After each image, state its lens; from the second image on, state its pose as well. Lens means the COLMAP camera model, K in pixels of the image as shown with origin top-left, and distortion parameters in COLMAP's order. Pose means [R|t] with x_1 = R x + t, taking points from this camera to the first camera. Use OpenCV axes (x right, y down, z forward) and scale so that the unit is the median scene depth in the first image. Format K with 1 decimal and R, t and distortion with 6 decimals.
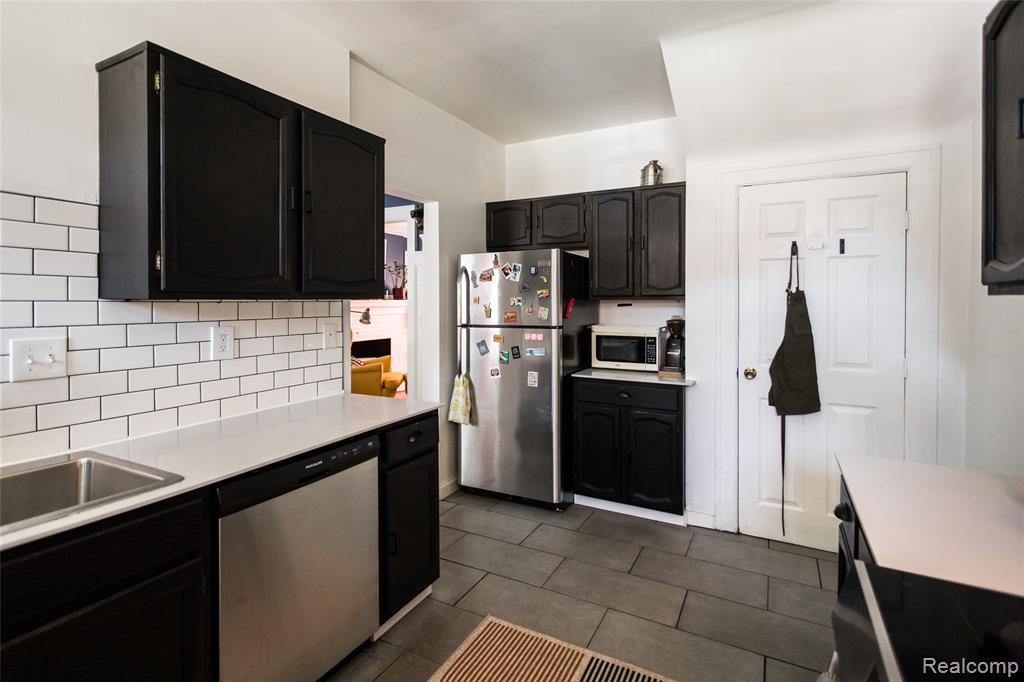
lens RADIAL K [[485.3, 0, 514.7], [0, 485.3, 305.8], [0, 0, 1]] dist [-0.010195, -0.000296]
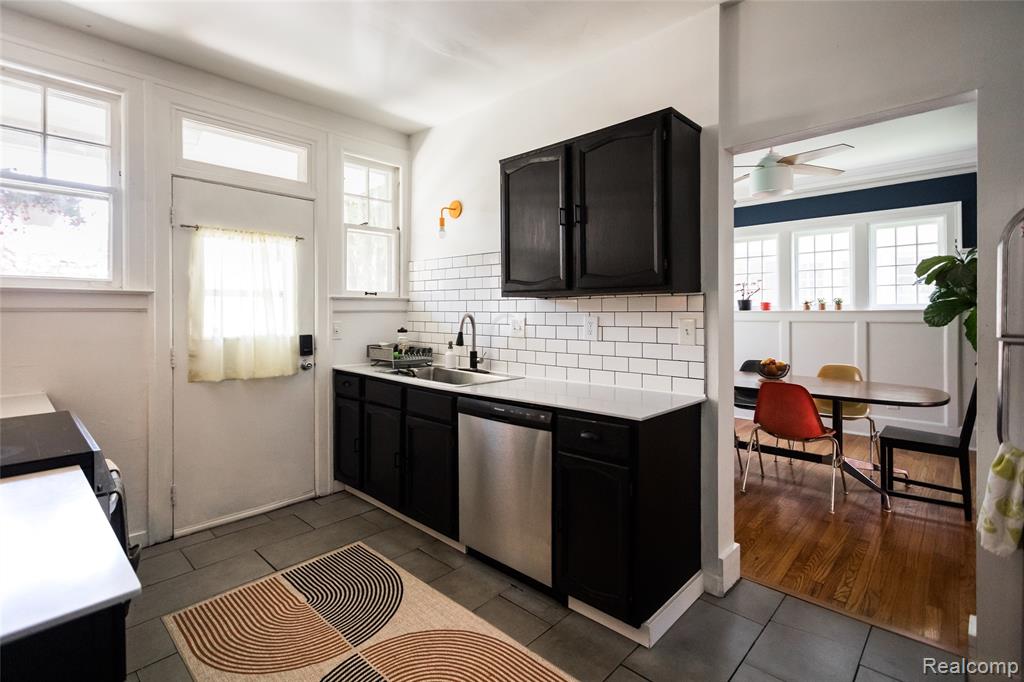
lens RADIAL K [[485.3, 0, 494.6], [0, 485.3, 312.7], [0, 0, 1]] dist [-0.010195, -0.000296]
pose [[-0.290383, 0.003204, -0.956905, 0.835973], [-0.004598, 0.999978, 0.004744, 0.029503], [0.956899, 0.005777, -0.290362, 1.210331]]
